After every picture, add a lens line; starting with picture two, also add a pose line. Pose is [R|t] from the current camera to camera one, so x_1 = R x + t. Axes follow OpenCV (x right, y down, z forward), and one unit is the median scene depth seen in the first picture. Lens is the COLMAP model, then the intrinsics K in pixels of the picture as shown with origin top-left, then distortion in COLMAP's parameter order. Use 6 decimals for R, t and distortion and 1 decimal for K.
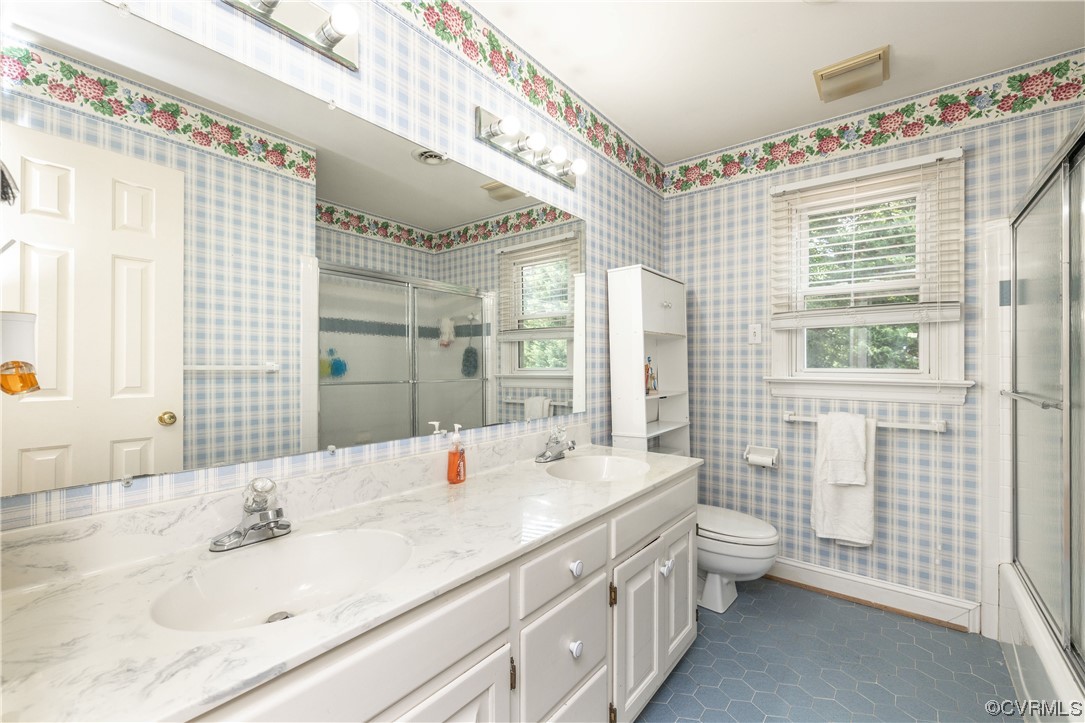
lens RADIAL K [[464.3, 0, 541.4], [0, 464.3, 364.2], [0, 0, 1]] dist [-0.002650, 0.000771]
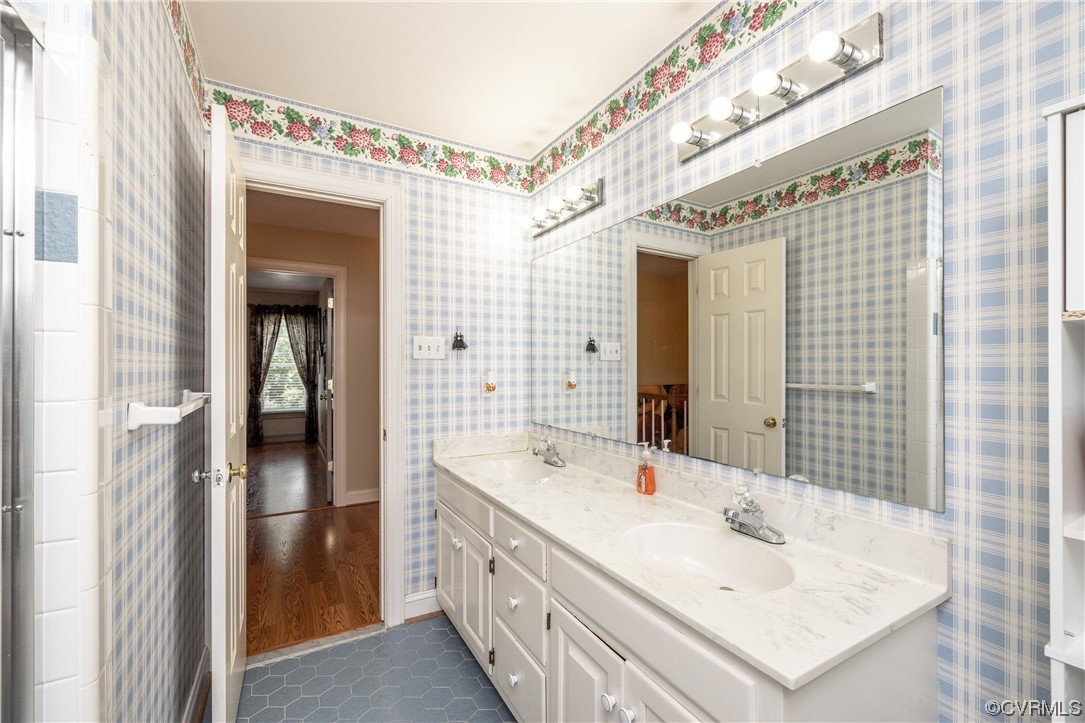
lens RADIAL K [[464.3, 0, 543.0], [0, 464.3, 365.5], [0, 0, 1]] dist [-0.002650, 0.000771]
pose [[-0.387641, -0.009555, -0.921761, 0.654093], [-0.004707, 0.999954, -0.008386, -0.032009], [0.921798, 0.001088, -0.387668, 0.820128]]
